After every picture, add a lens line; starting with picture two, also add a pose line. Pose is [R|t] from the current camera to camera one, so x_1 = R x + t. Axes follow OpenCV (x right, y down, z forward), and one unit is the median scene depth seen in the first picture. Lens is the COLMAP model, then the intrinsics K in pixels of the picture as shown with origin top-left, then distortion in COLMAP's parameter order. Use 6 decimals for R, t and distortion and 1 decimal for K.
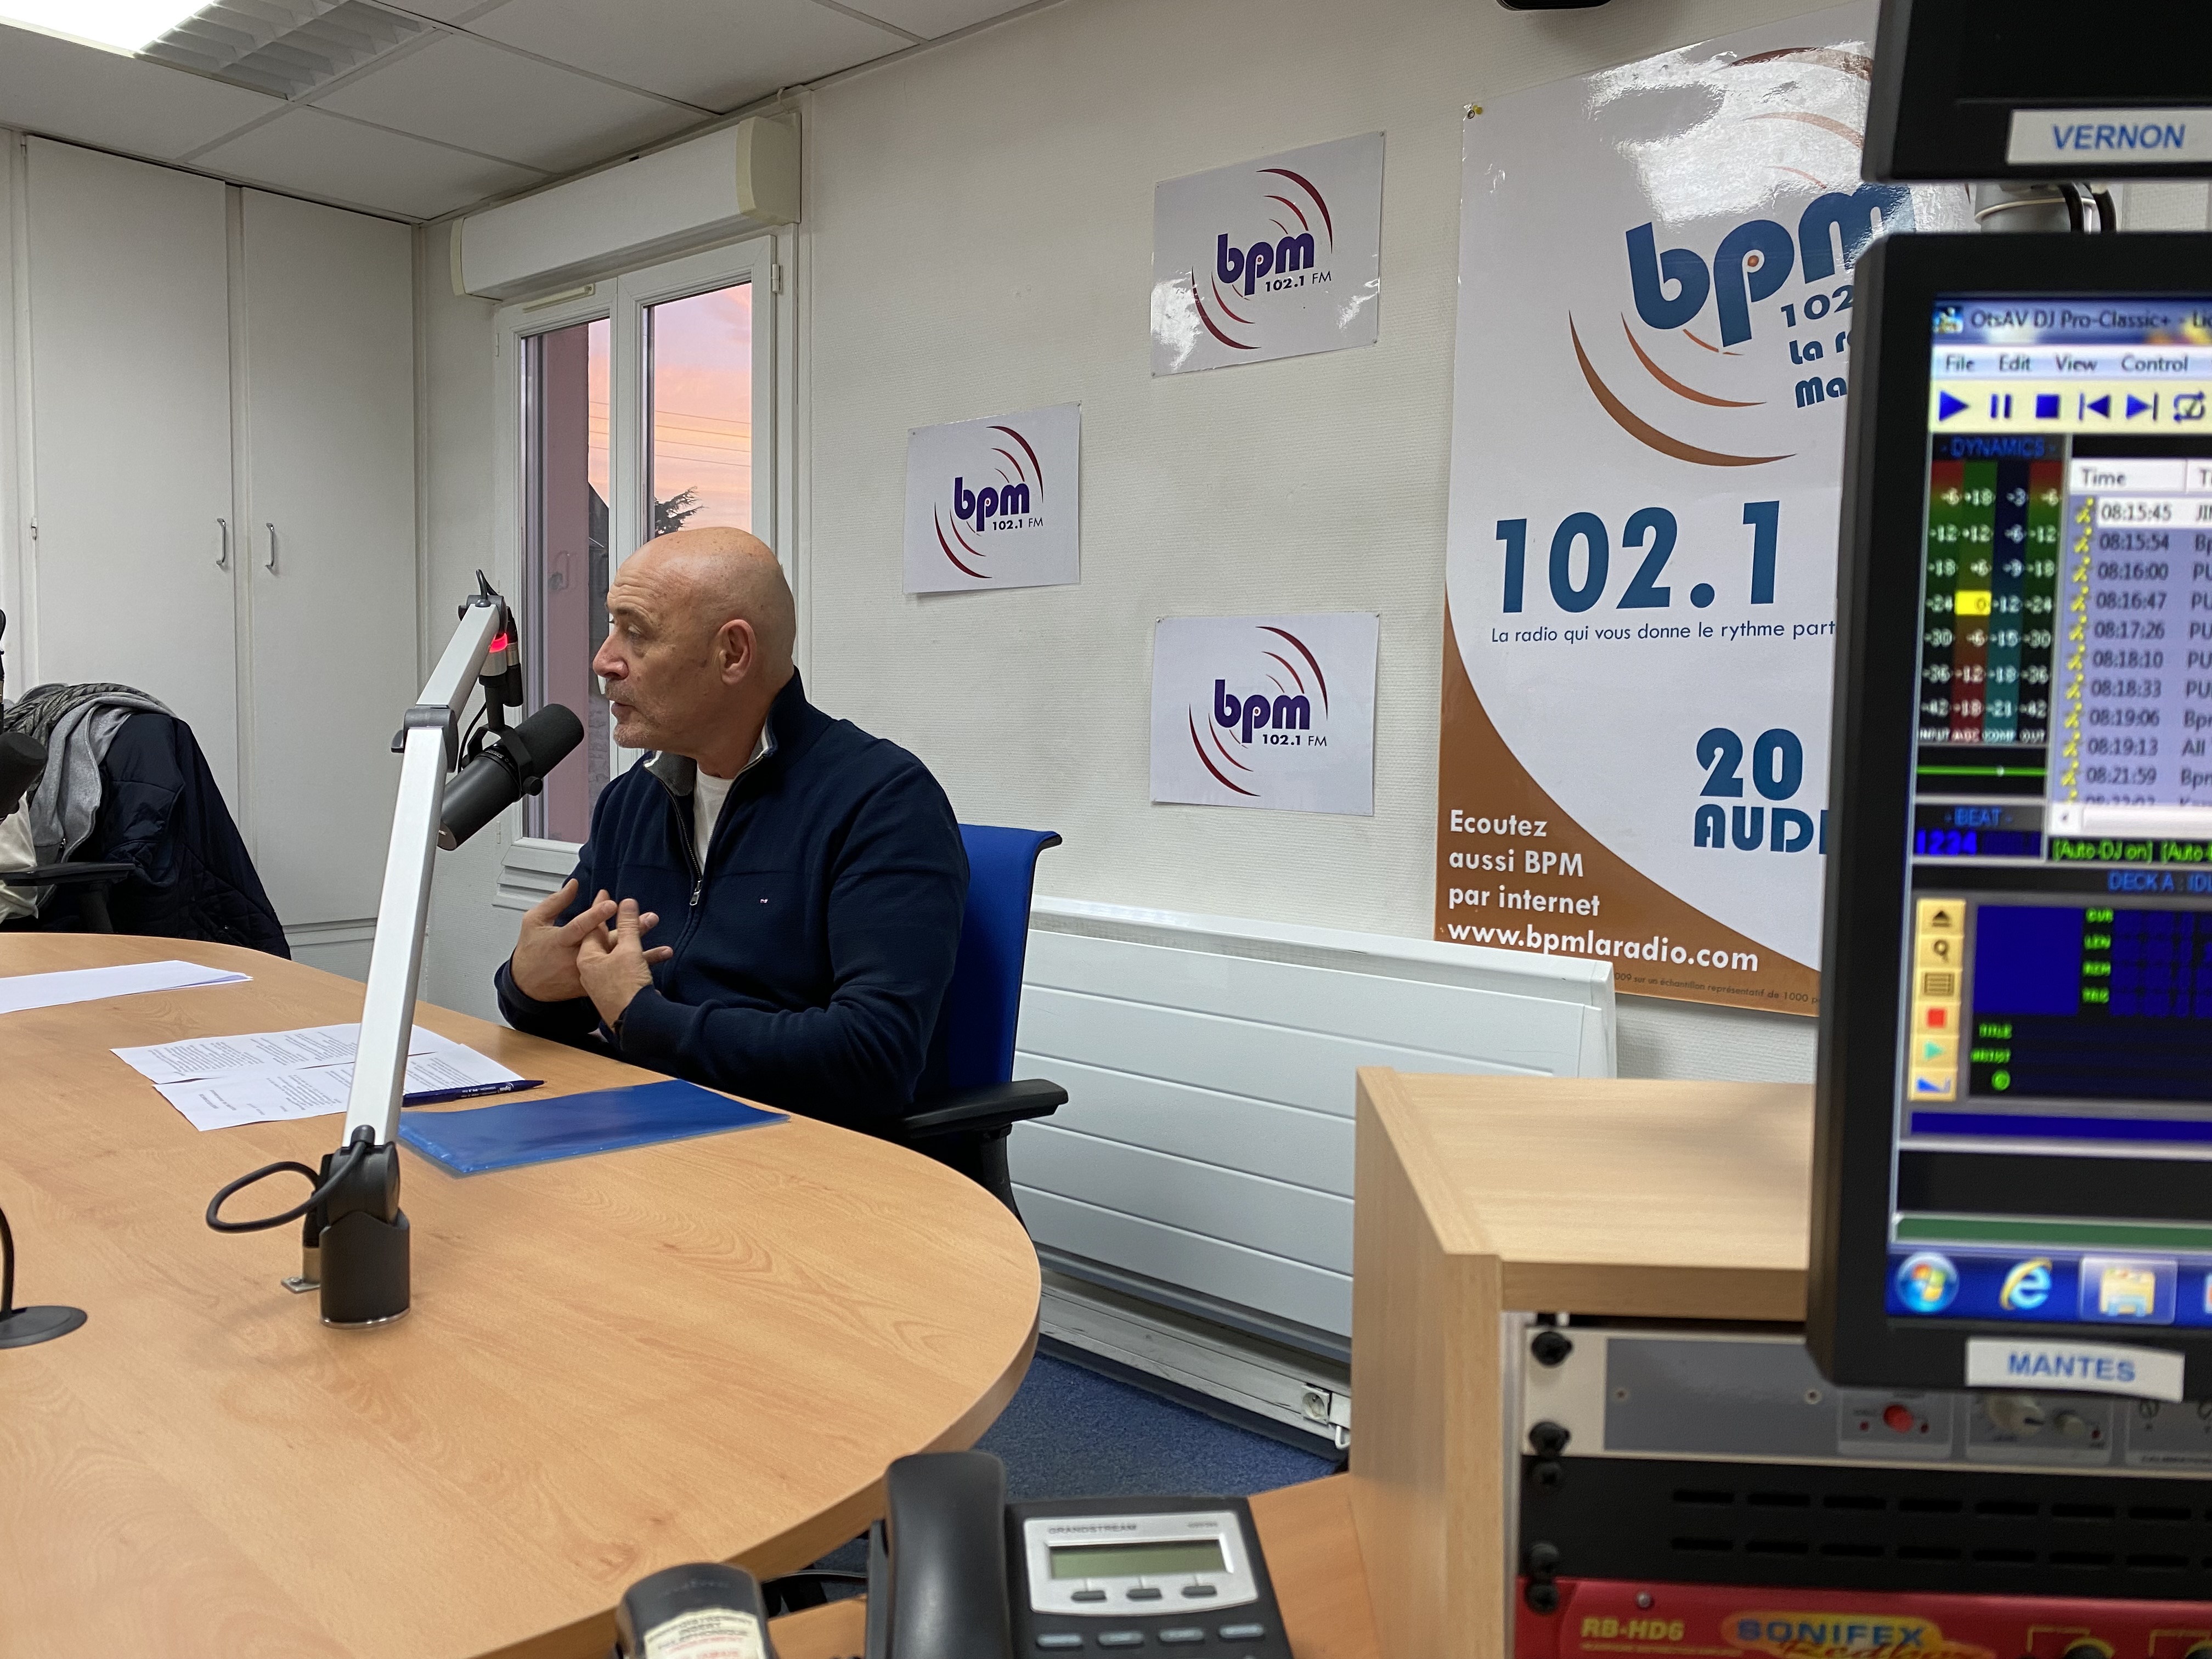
lens RADIAL K [[1675.1, 0, 1118.4], [0, 1675.1, 830.5], [0, 0, 1]] dist [0.044307, -0.059502]
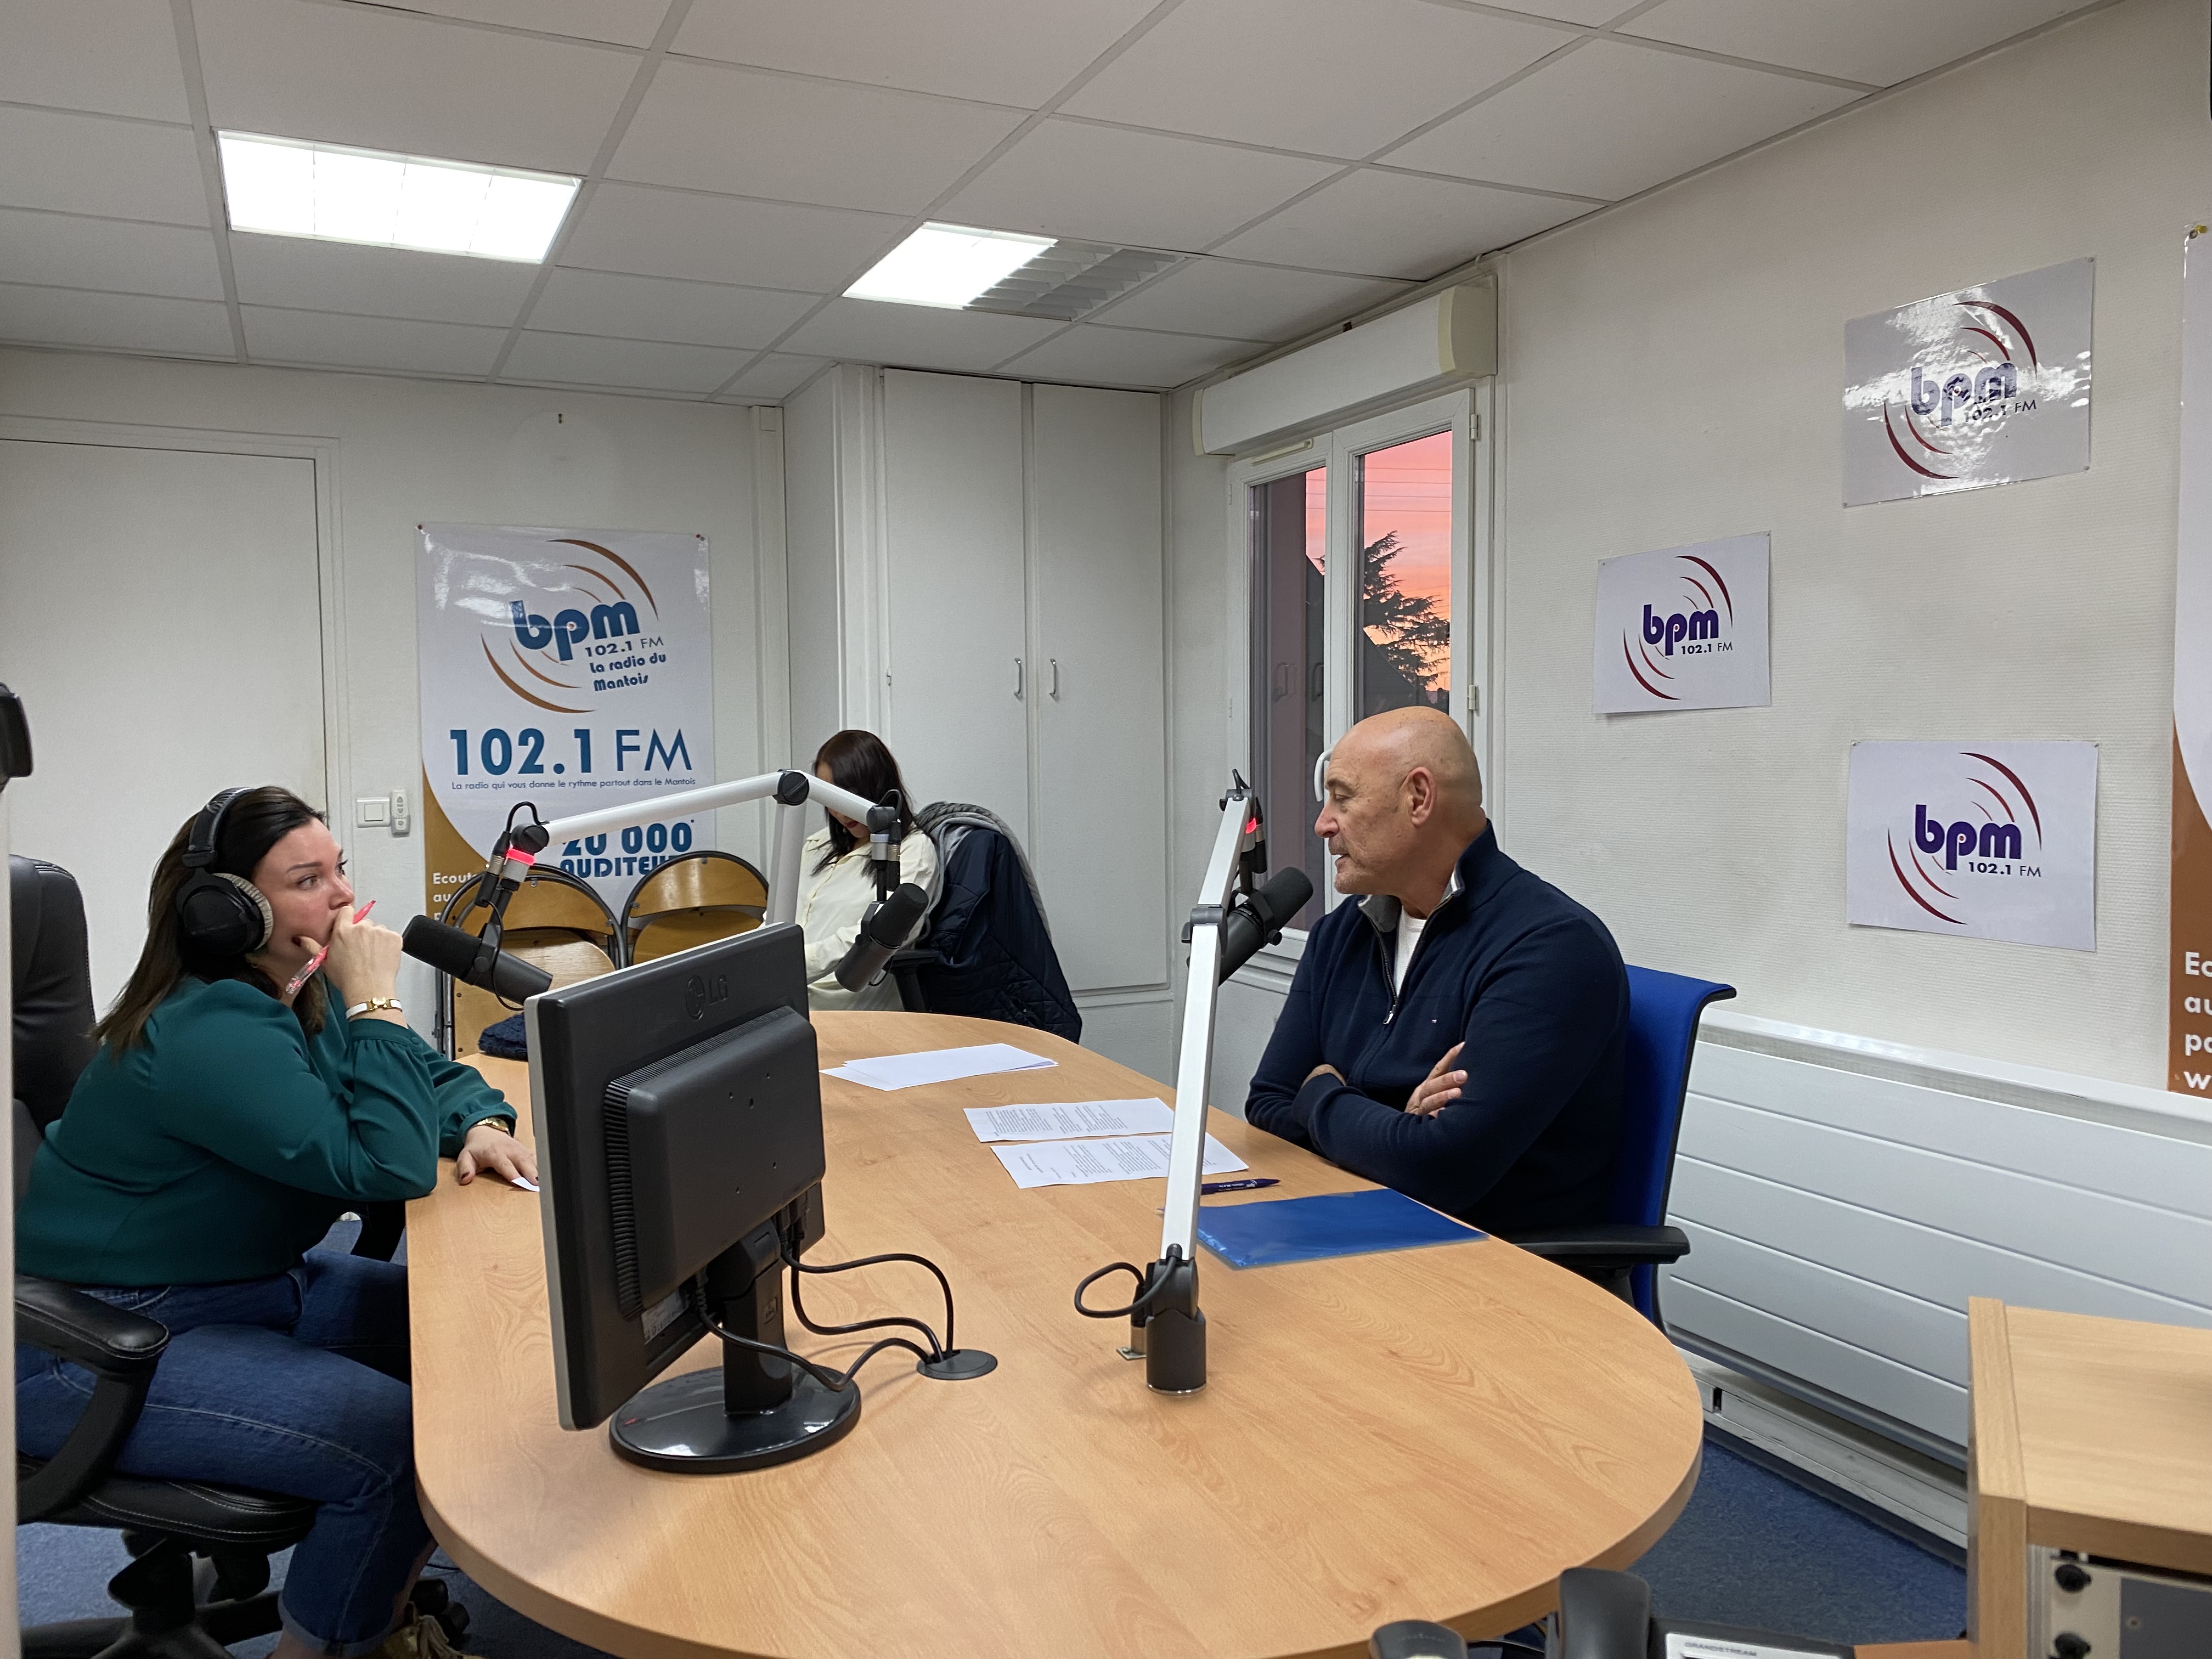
lens RADIAL K [[1669.1, 0, 1118.0], [0, 1669.1, 819.3], [0, 0, 1]] dist [0.039474, -0.042159]
pose [[0.916470, -0.010553, -0.399964, 0.026185], [-0.001578, 0.999549, -0.029991, -0.058445], [0.400100, 0.028117, 0.916040, -0.123635]]
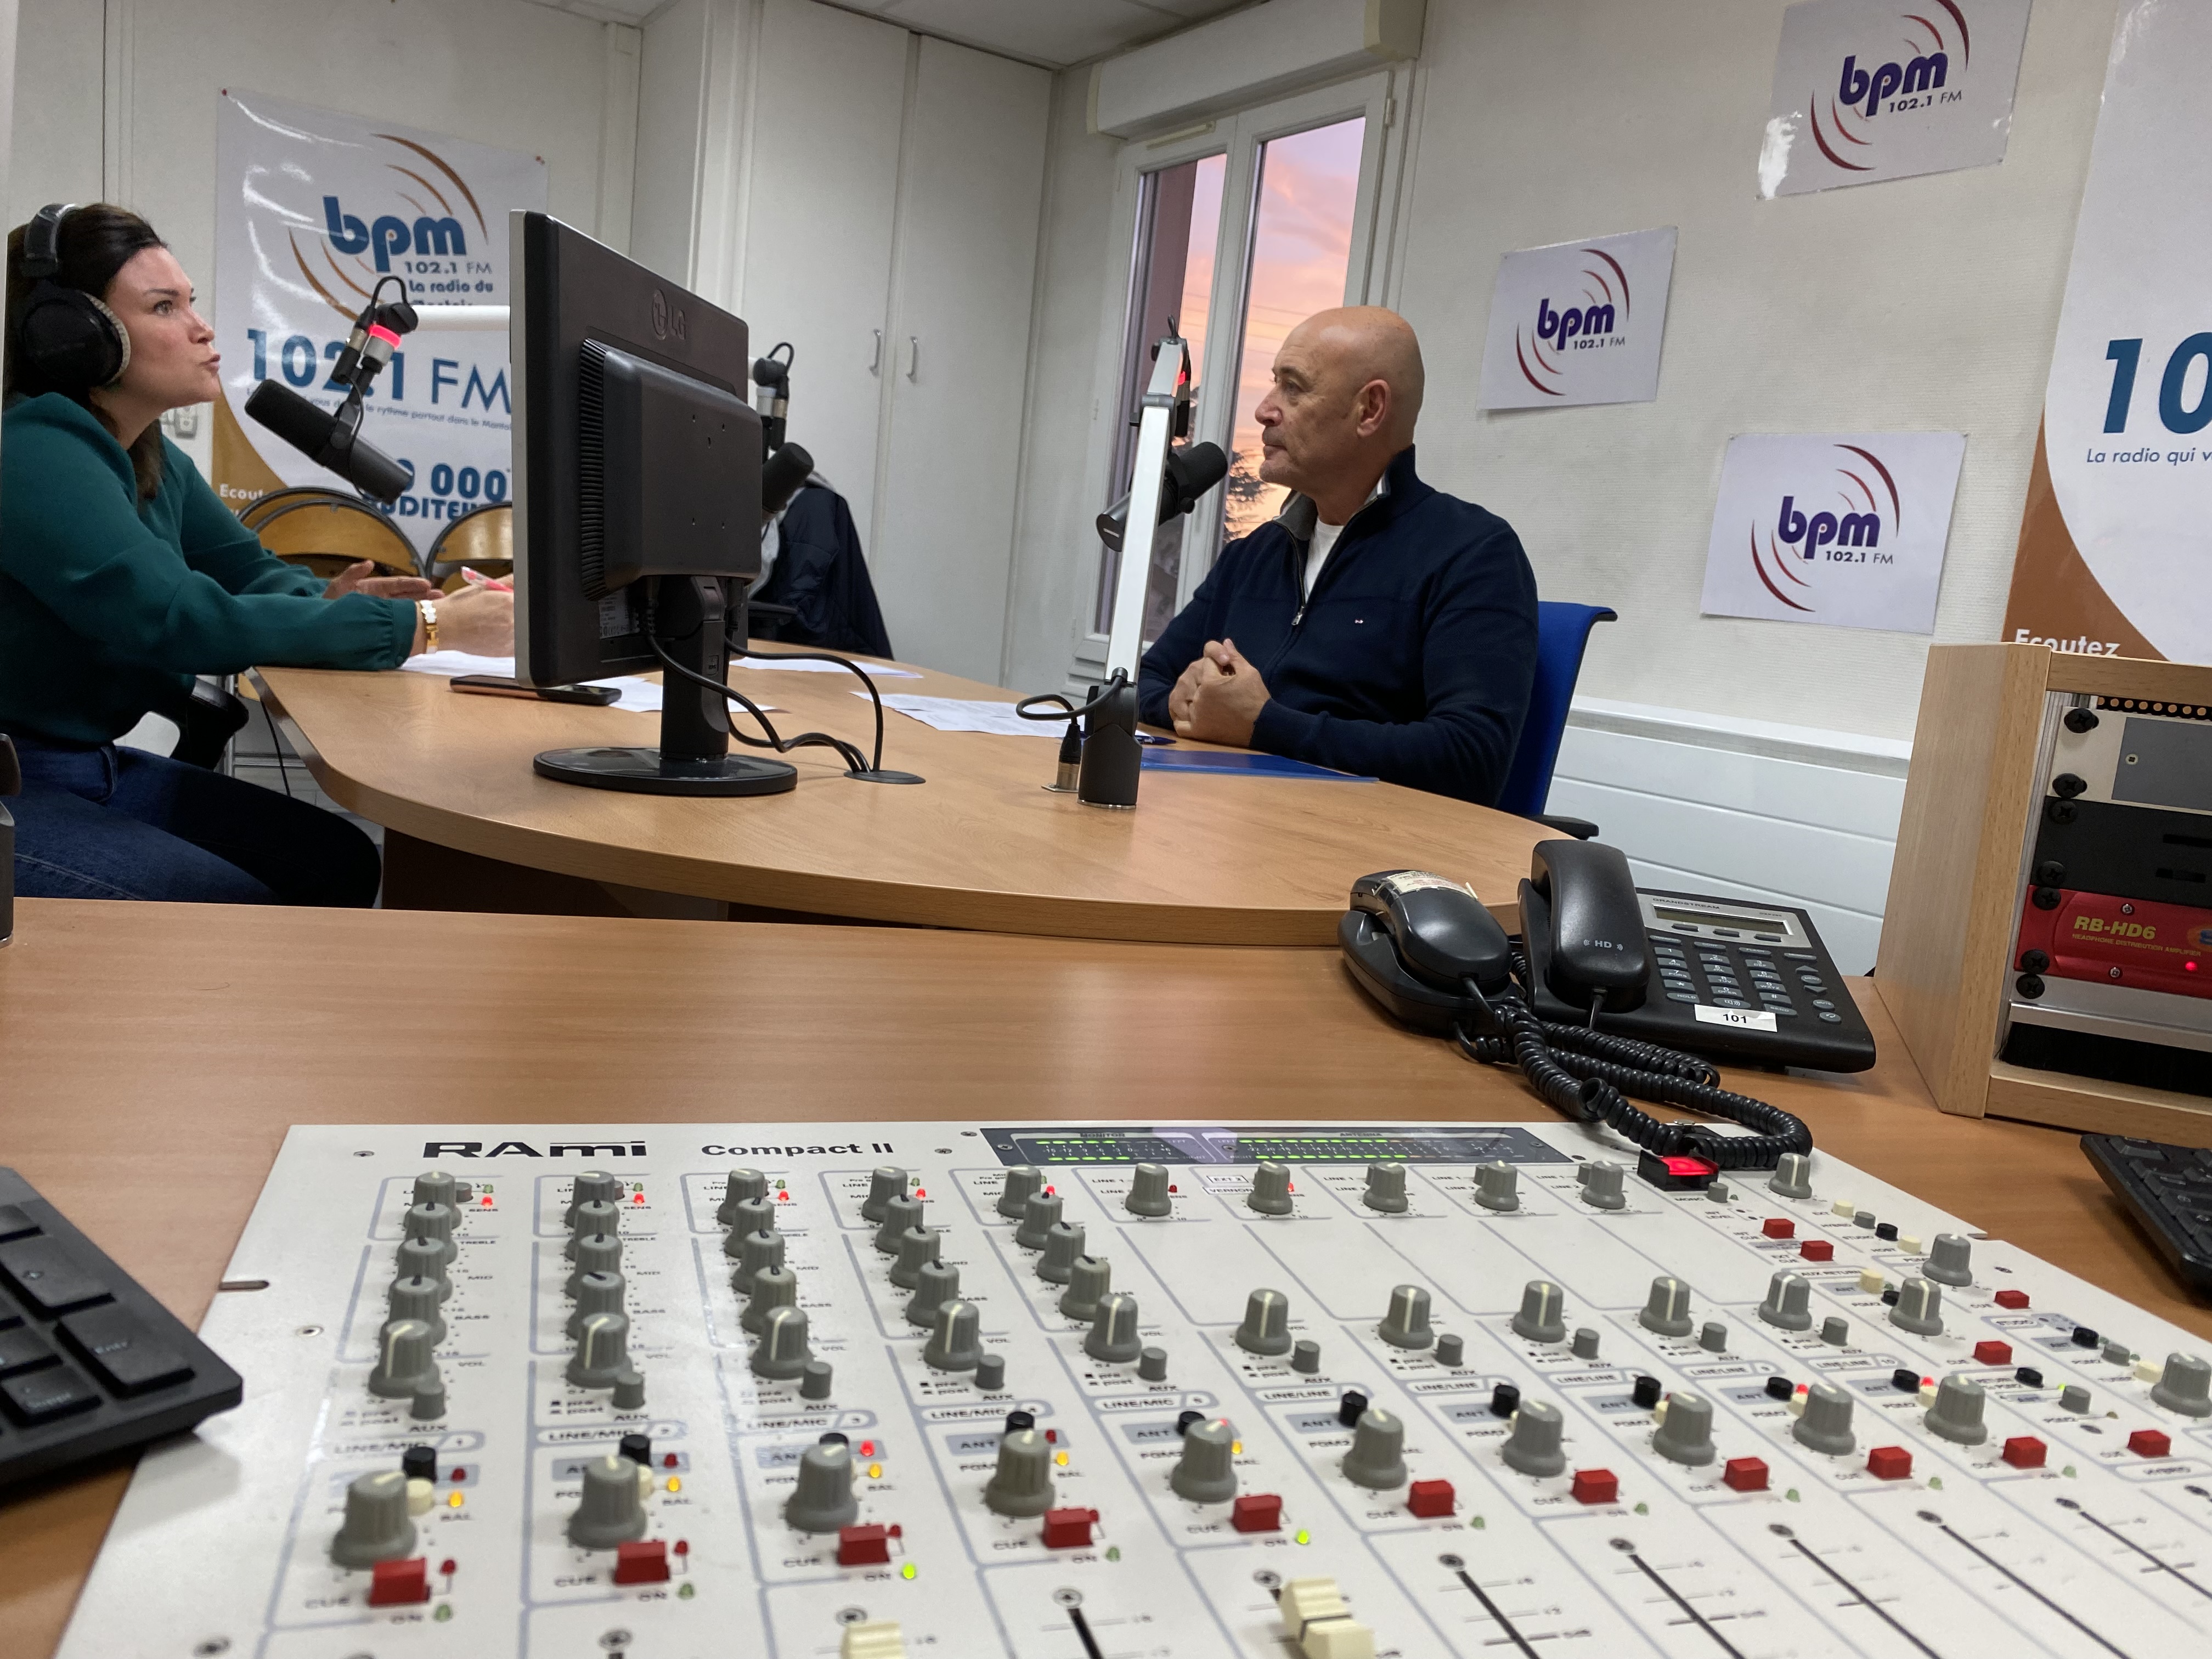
lens RADIAL K [[1683.6, 0, 1119.4], [0, 1683.6, 825.6], [0, 0, 1]] dist [0.005543, -0.005390]
pose [[0.954145, 0.123322, -0.272761, -0.027837], [-0.106908, 0.991489, 0.074299, 0.091150], [0.279603, -0.041732, 0.959208, -0.140520]]
